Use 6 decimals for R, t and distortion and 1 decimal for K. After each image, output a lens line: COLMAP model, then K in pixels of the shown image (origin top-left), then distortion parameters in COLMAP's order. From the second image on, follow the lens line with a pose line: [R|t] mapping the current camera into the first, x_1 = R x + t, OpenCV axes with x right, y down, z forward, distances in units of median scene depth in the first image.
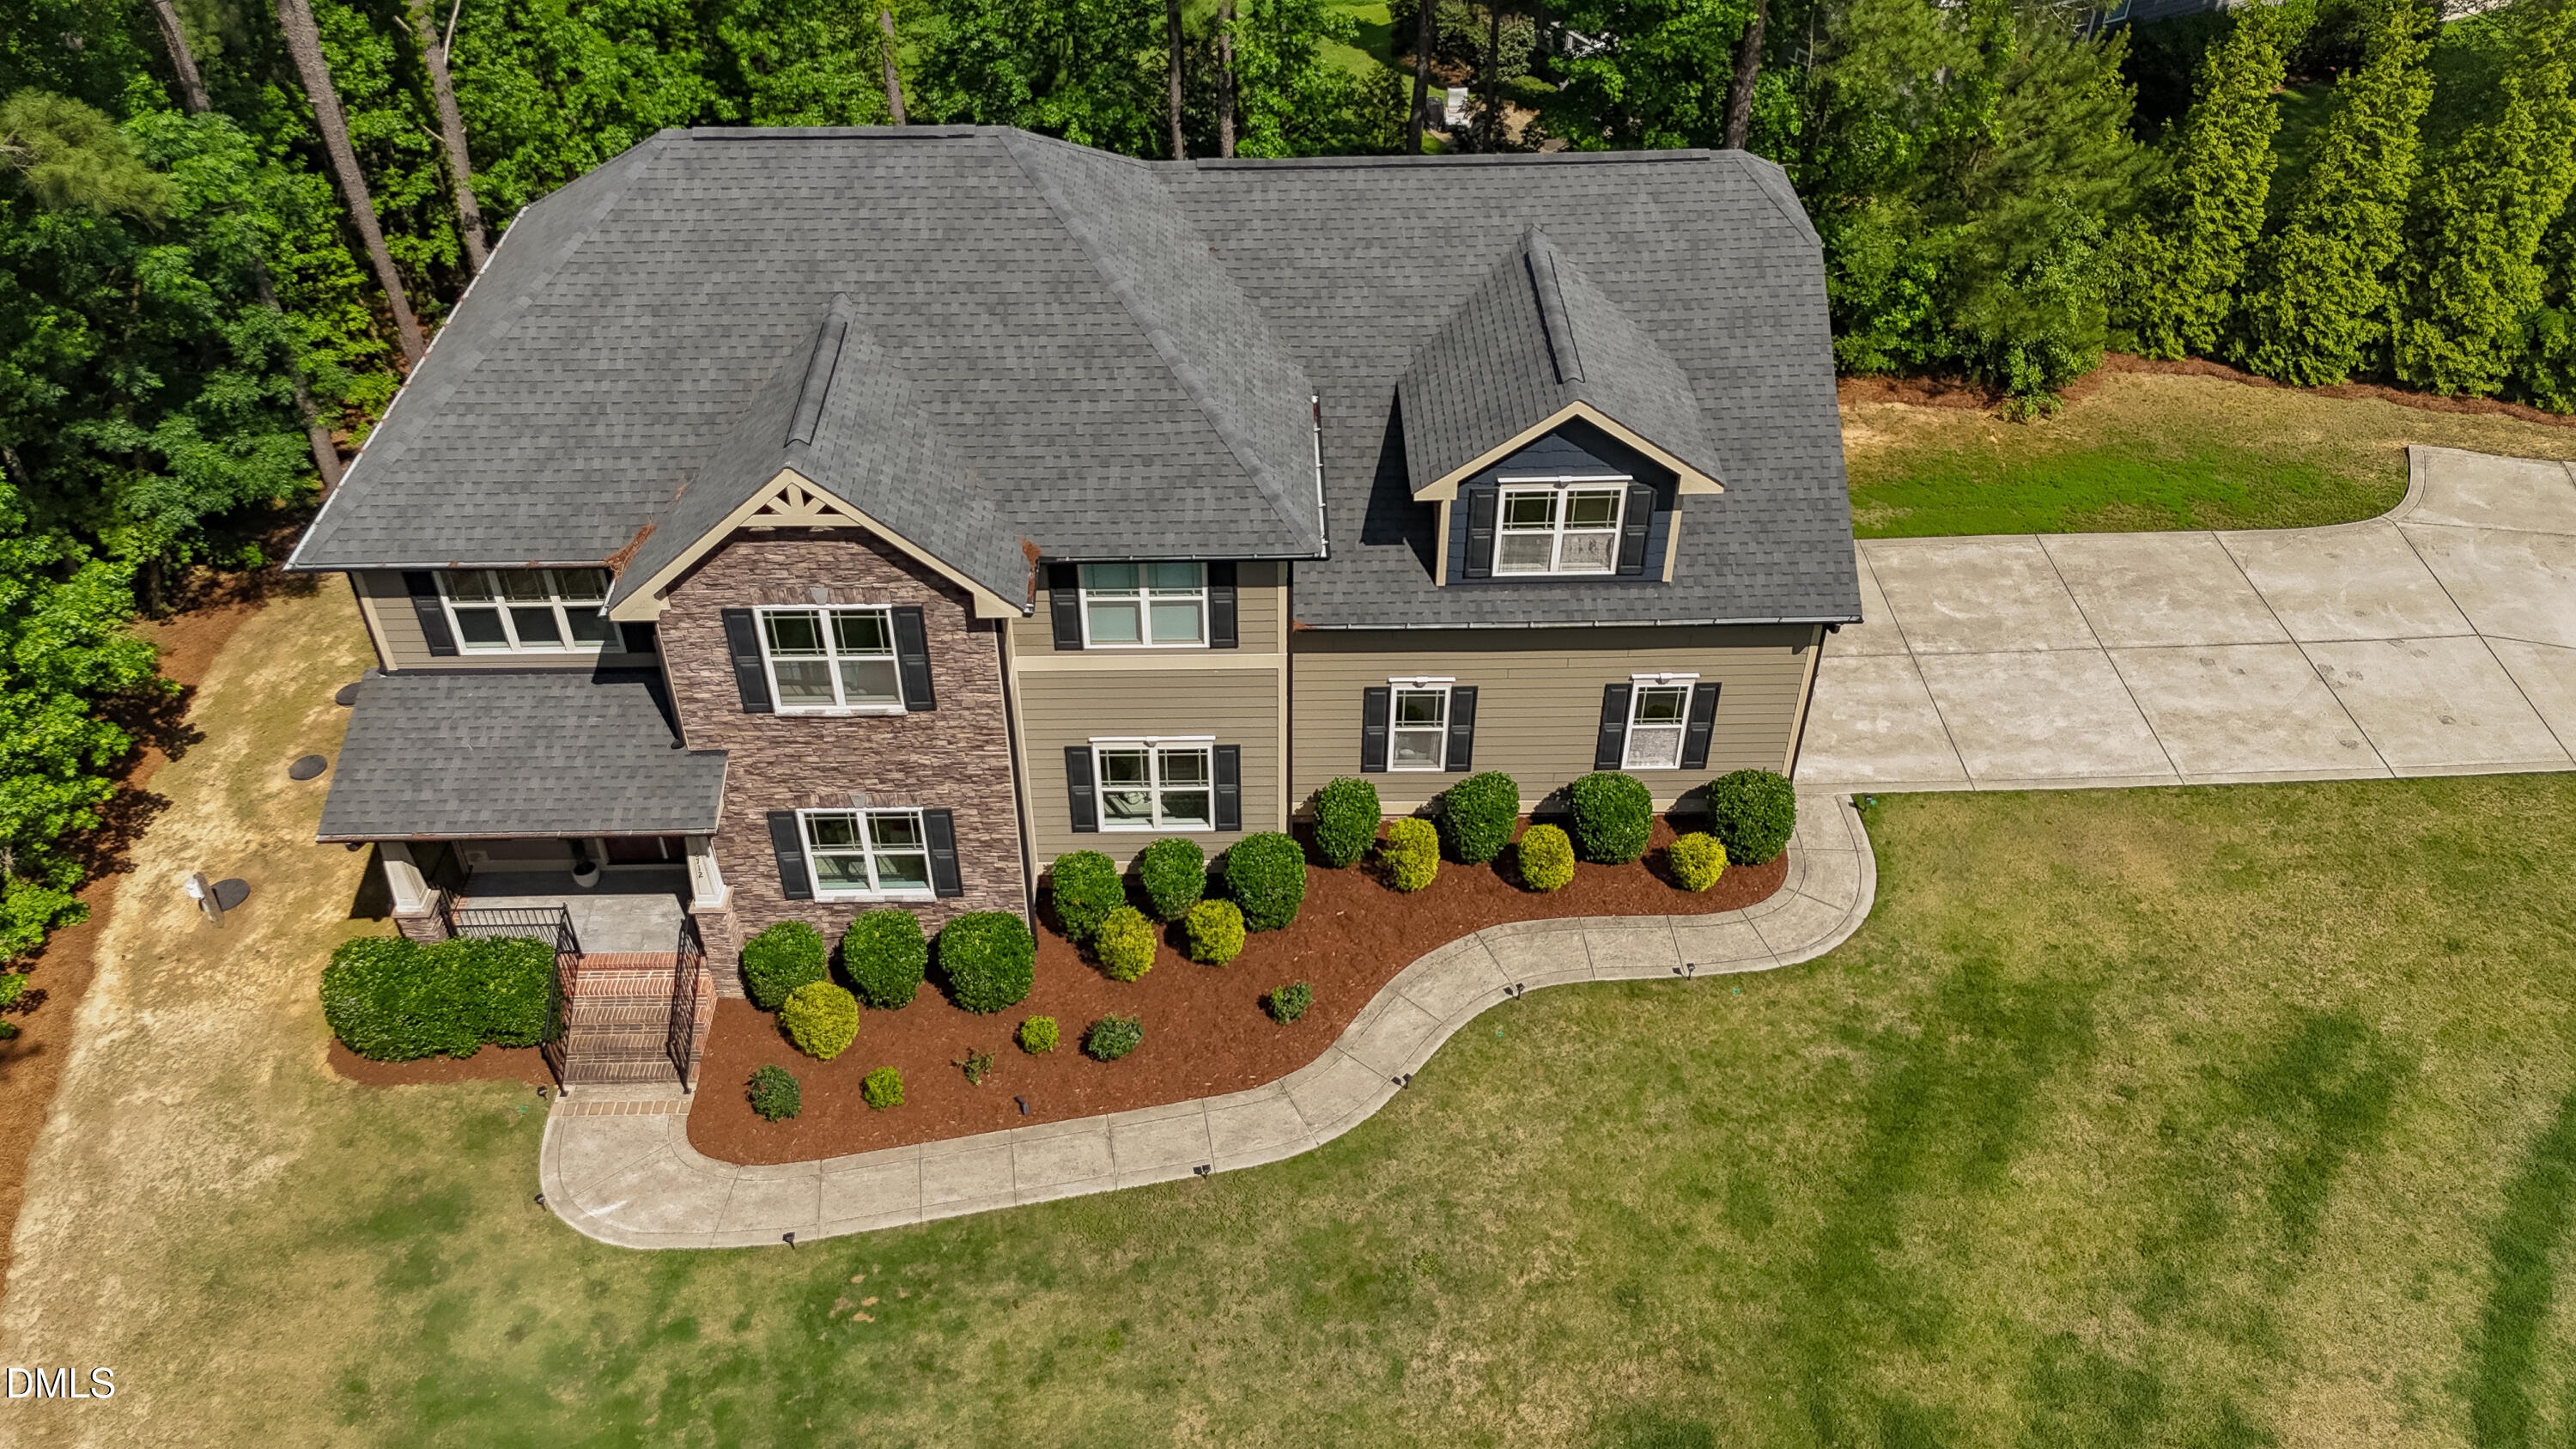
lens RADIAL K [[1944.1, 0, 1261.5], [0, 1944.1, 739.3], [0, 0, 1]] dist [0.071117, -0.079614]
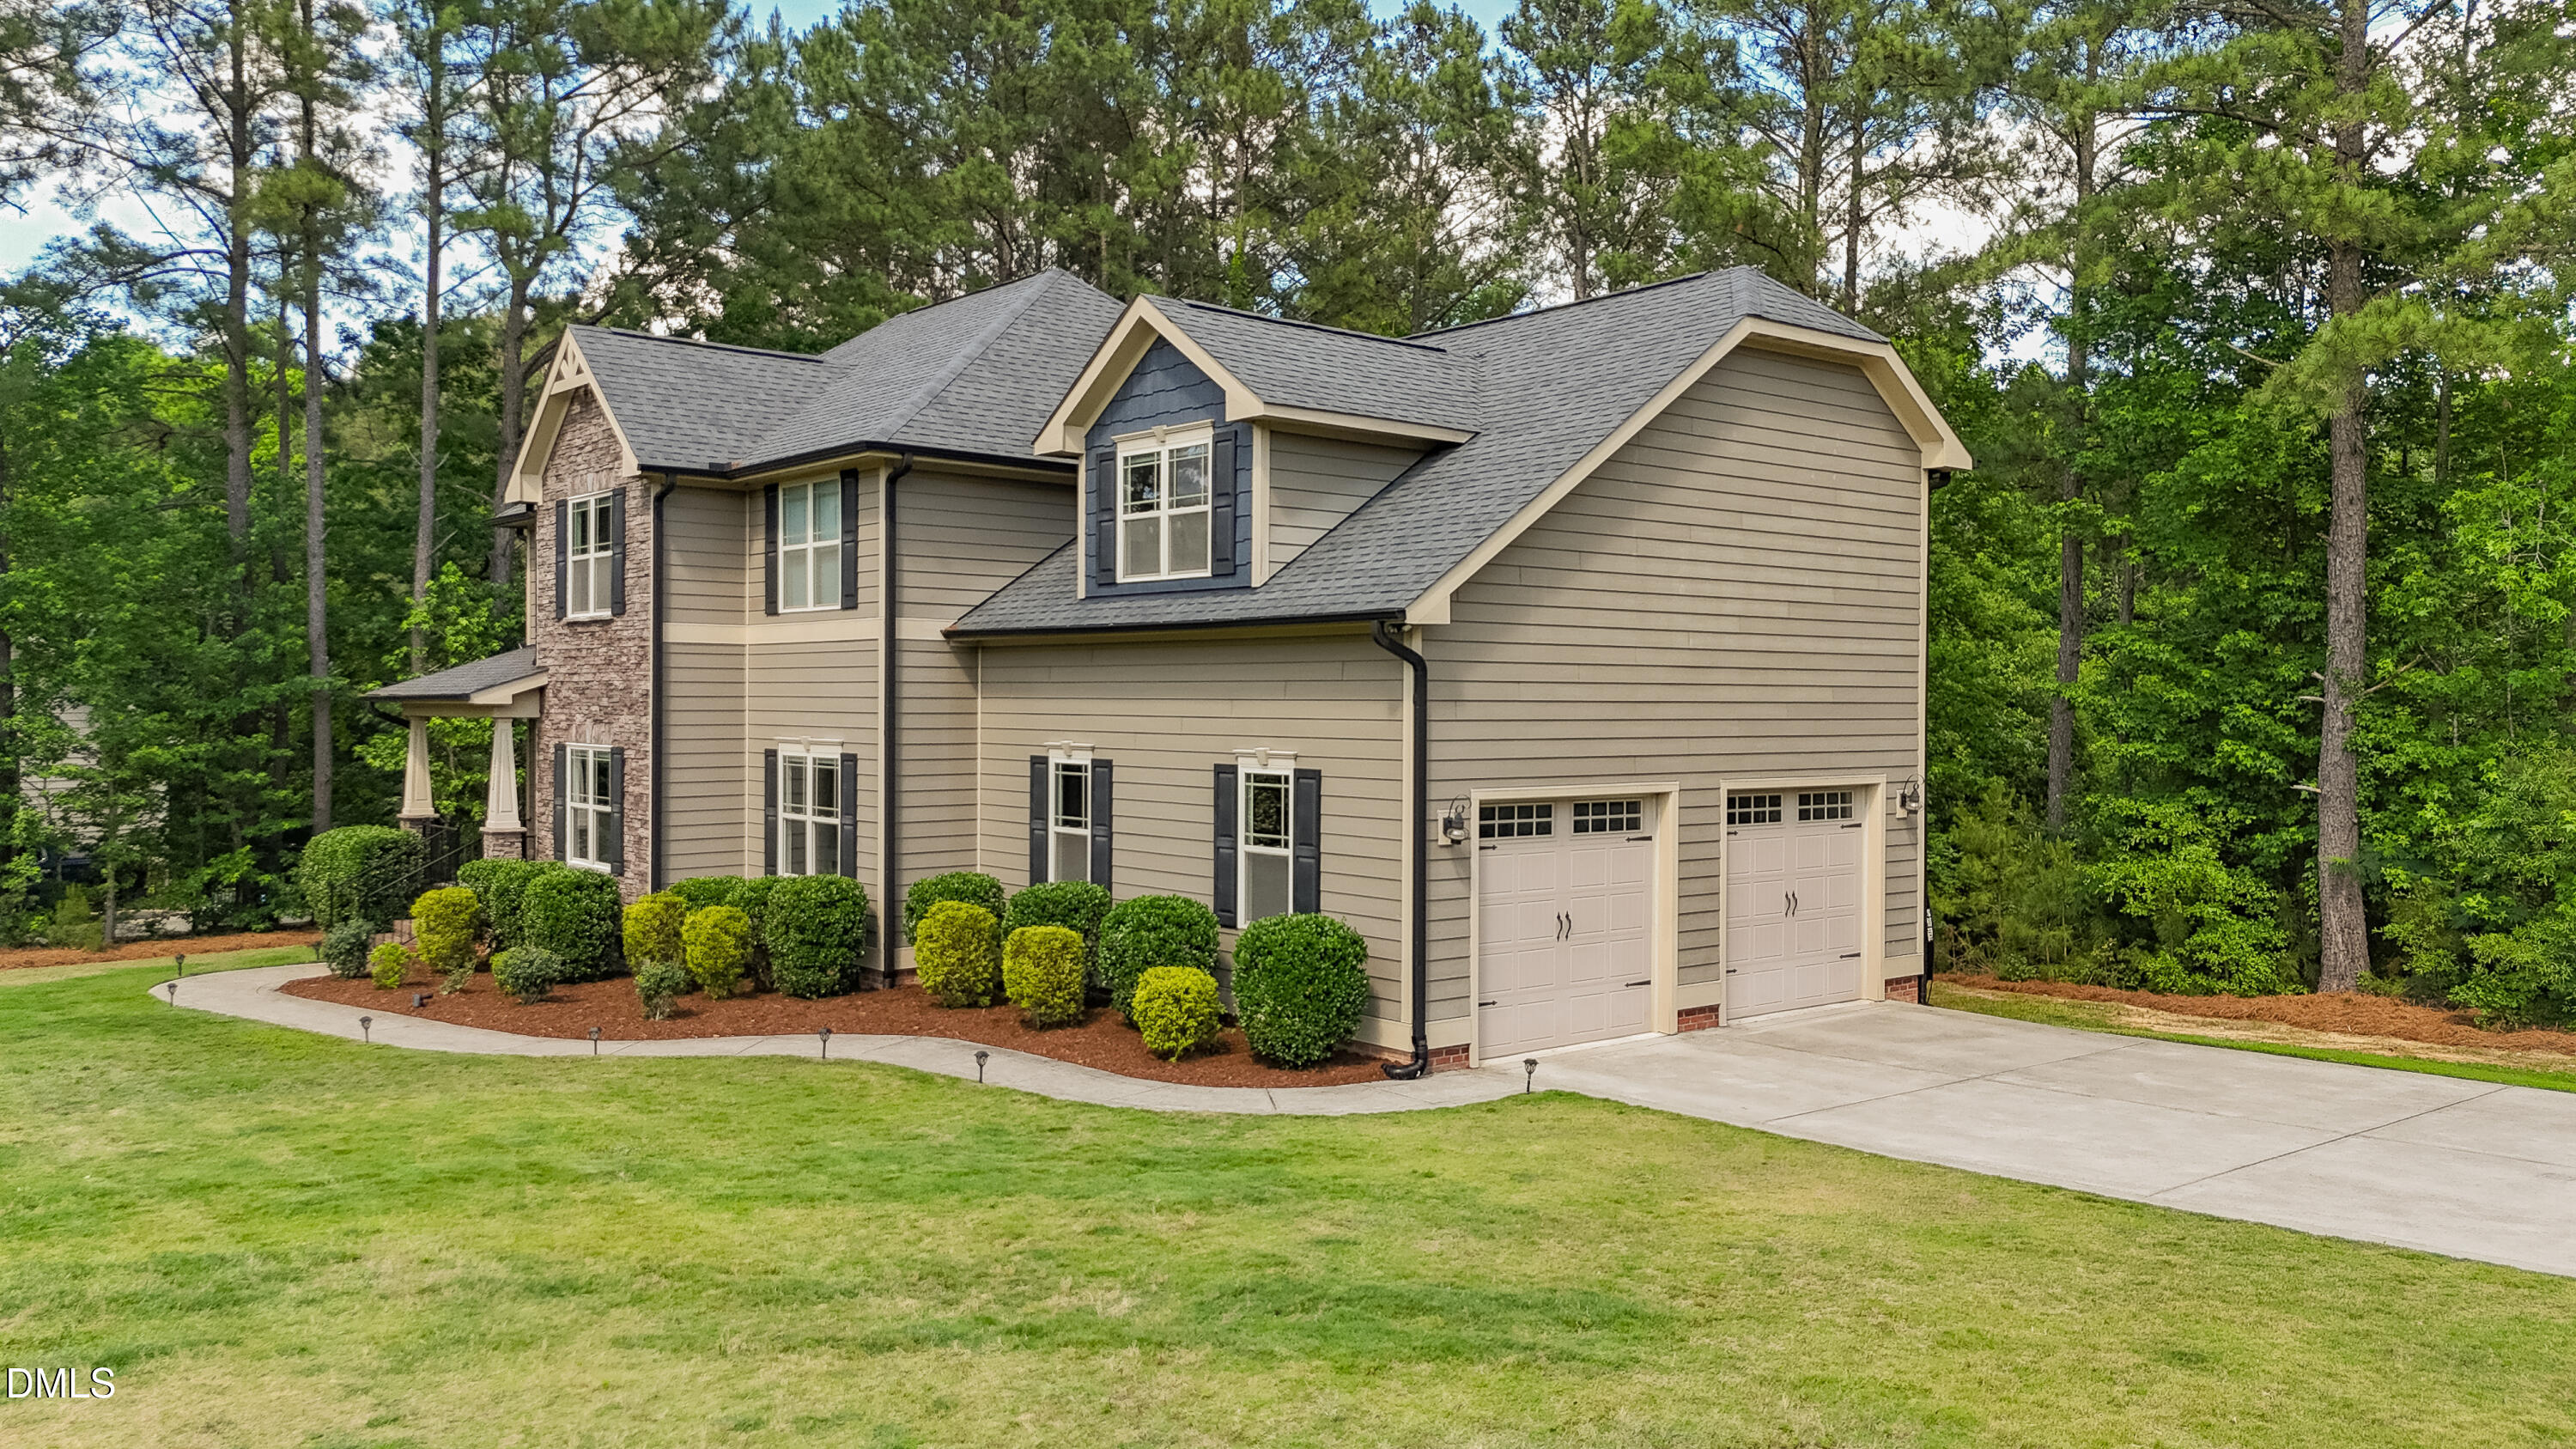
lens RADIAL K [[1944.1, 0, 1292.2], [0, 1944.1, 729.6], [0, 0, 1]] dist [0.071117, -0.079614]
pose [[0.630974, 0.021728, -0.775500, 0.820249], [-0.504758, 0.770599, -0.389097, 0.245249], [0.589145, 0.636950, 0.497195, 0.727013]]
